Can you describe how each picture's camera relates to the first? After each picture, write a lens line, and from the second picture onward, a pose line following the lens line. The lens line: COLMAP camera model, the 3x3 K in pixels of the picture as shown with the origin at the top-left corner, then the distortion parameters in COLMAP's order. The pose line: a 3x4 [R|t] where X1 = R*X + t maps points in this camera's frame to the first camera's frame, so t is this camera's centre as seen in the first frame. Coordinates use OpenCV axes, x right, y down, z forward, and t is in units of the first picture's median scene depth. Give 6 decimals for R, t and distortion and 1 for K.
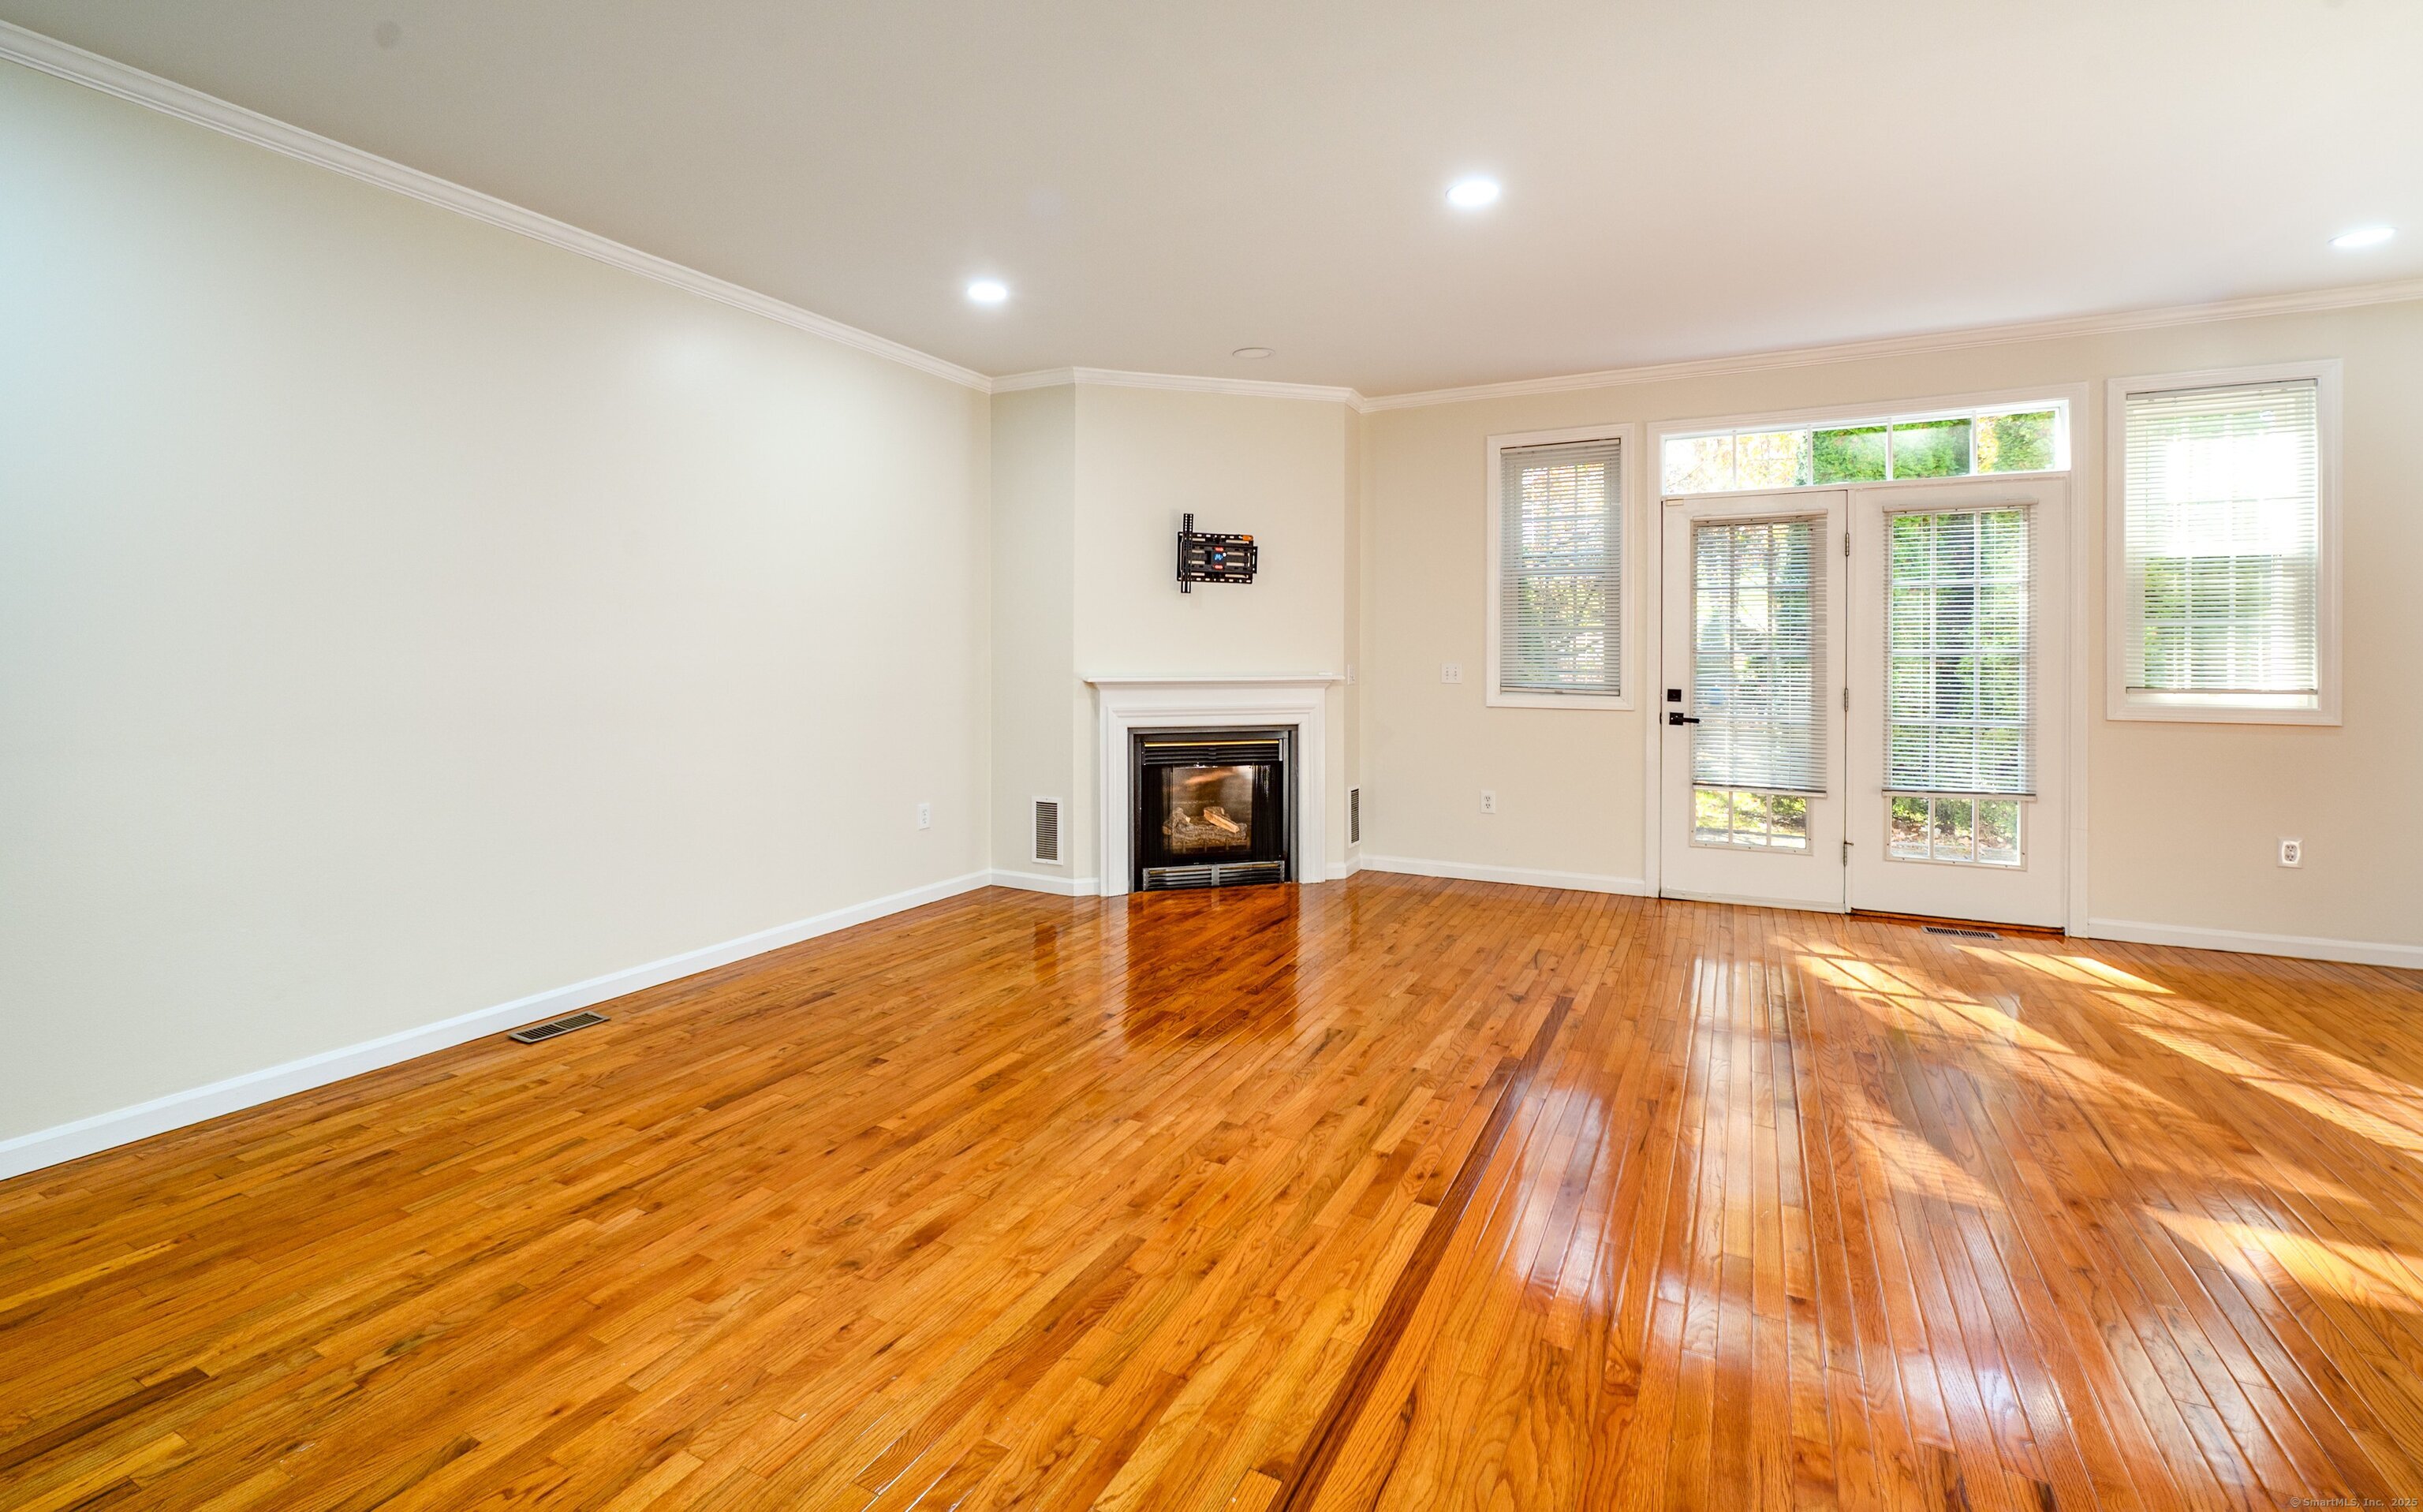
lens RADIAL K [[1070.0, 0, 1142.2], [0, 1070.0, 662.7], [0, 0, 1]] dist [-0.013739, -0.000017]
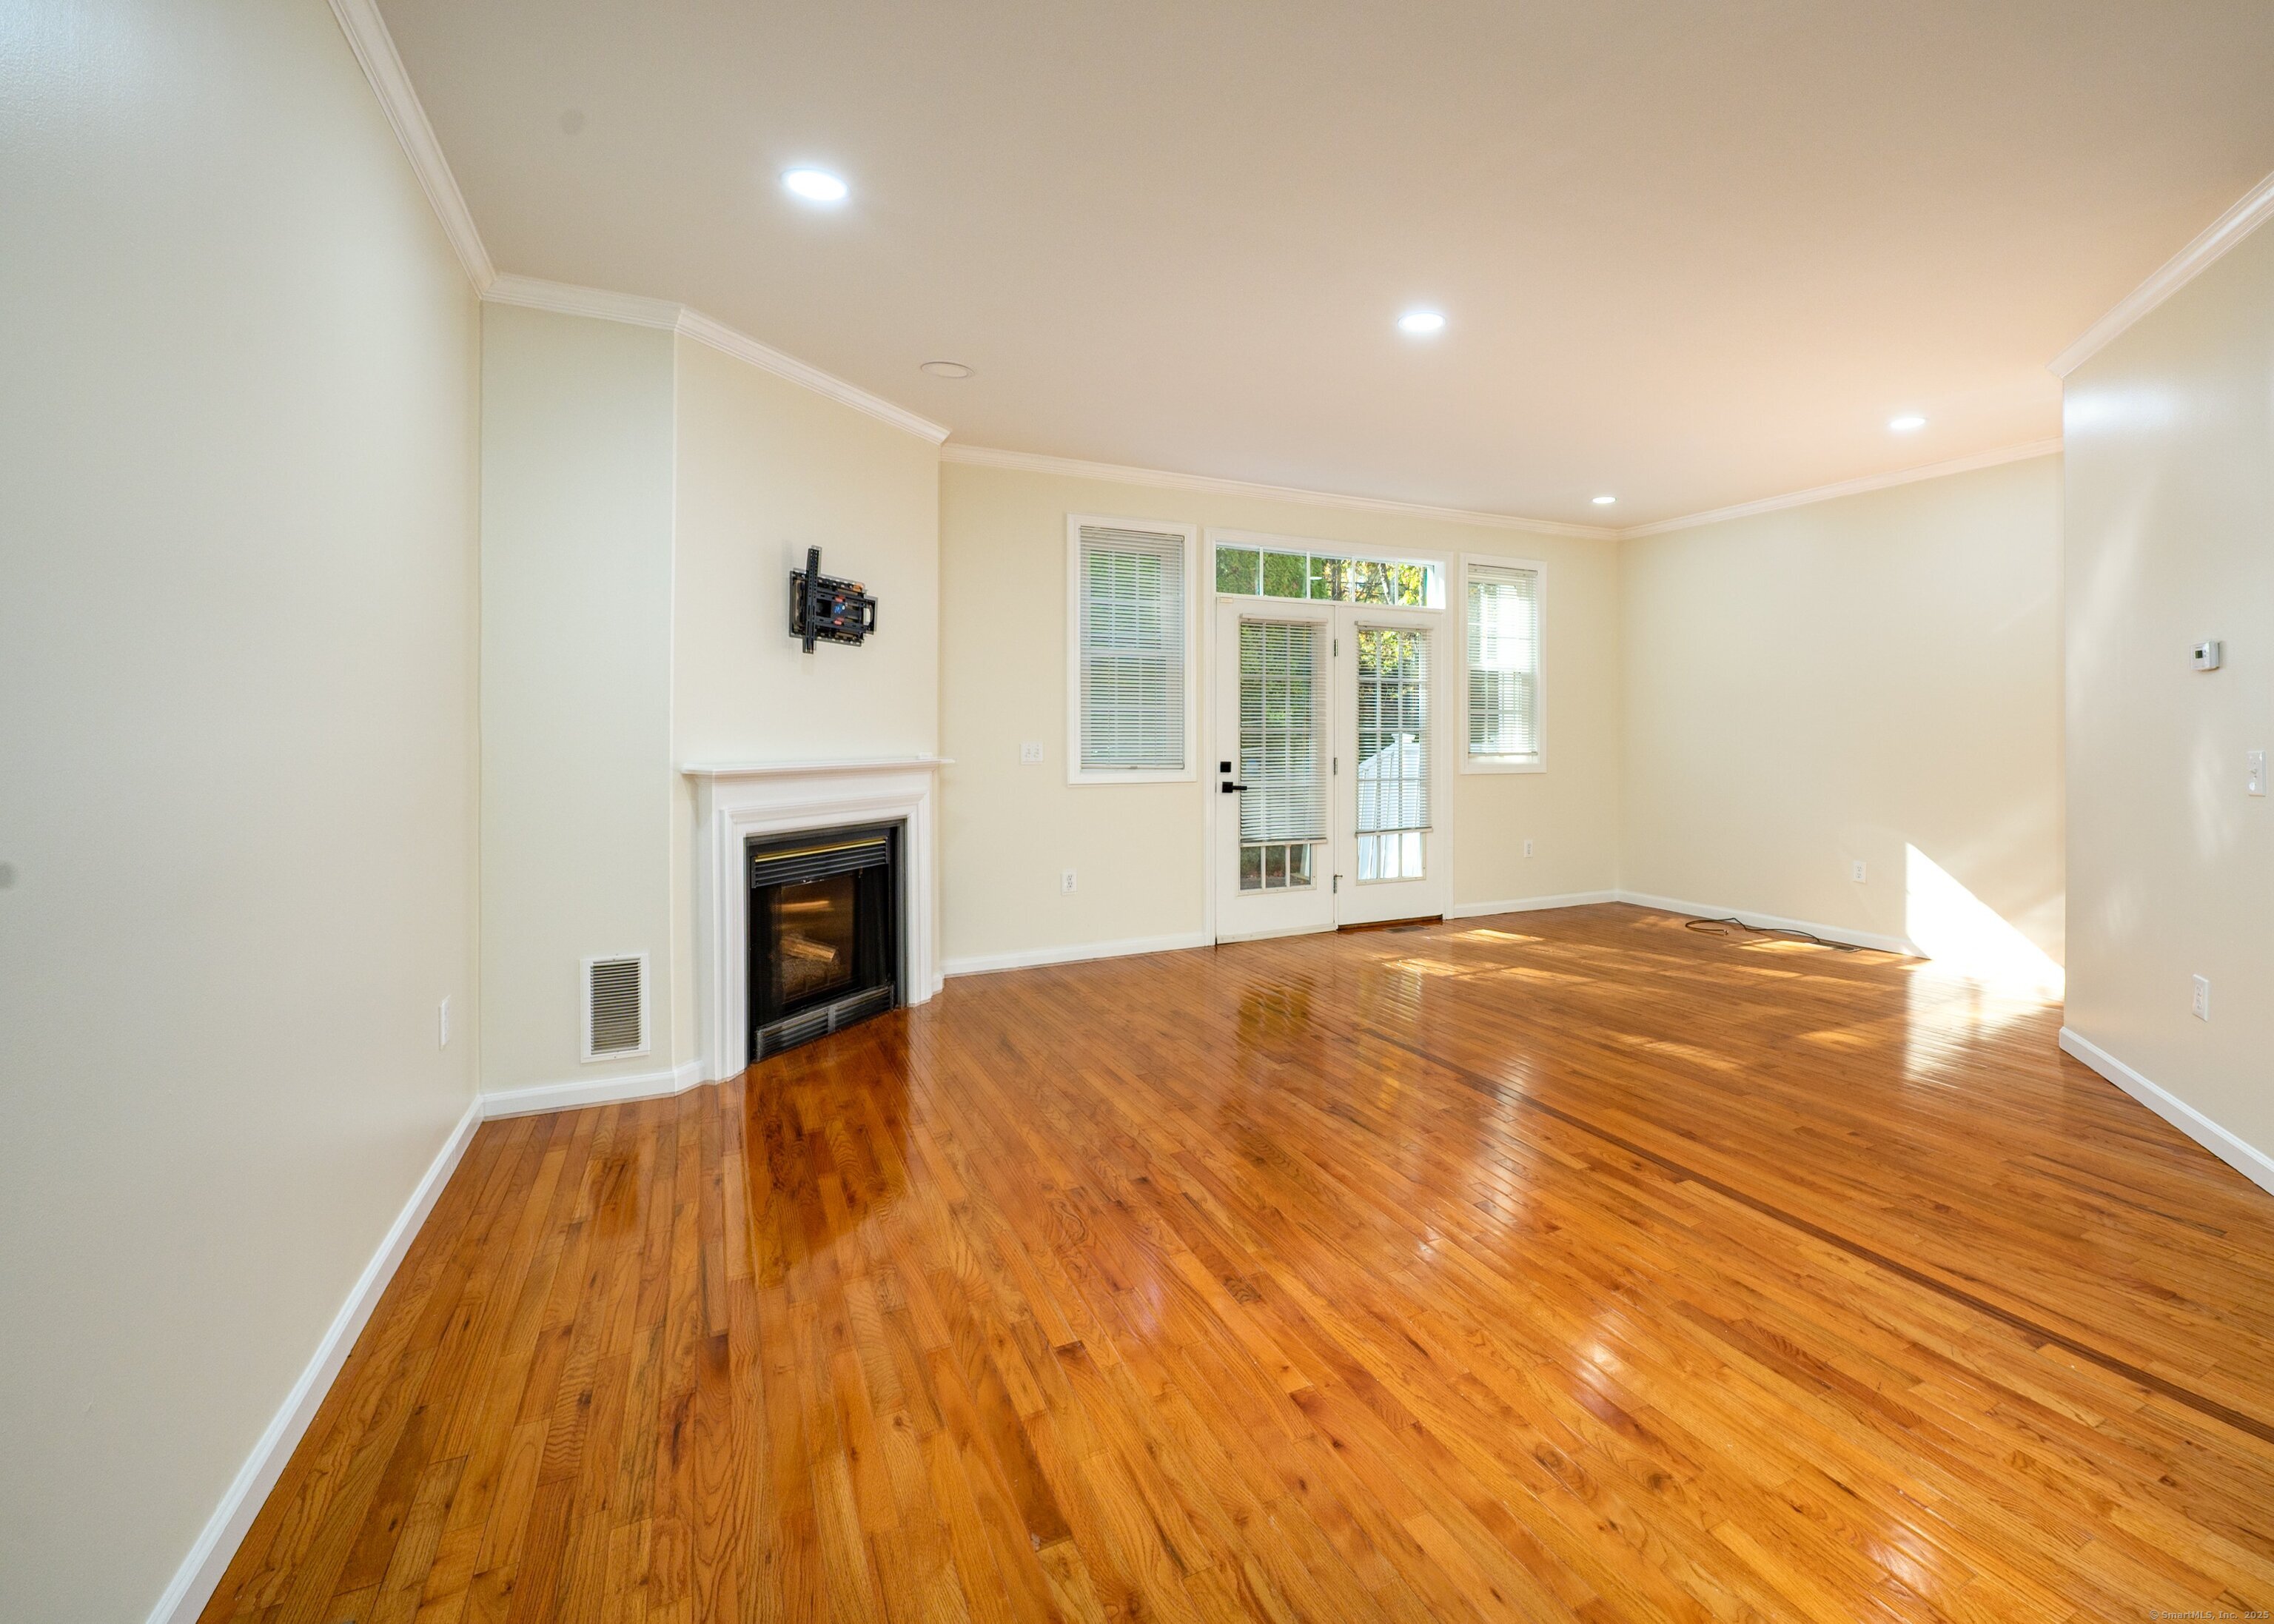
lens RADIAL K [[1066.4, 0, 1316.0], [0, 1066.4, 745.1], [0, 0, 1]] dist [-0.005354, -0.000780]
pose [[0.521898, -0.012476, 0.852917, -0.494469], [0.008187, 0.999920, 0.009617, -0.004791], [-0.852969, 0.001964, 0.521958, 0.357368]]
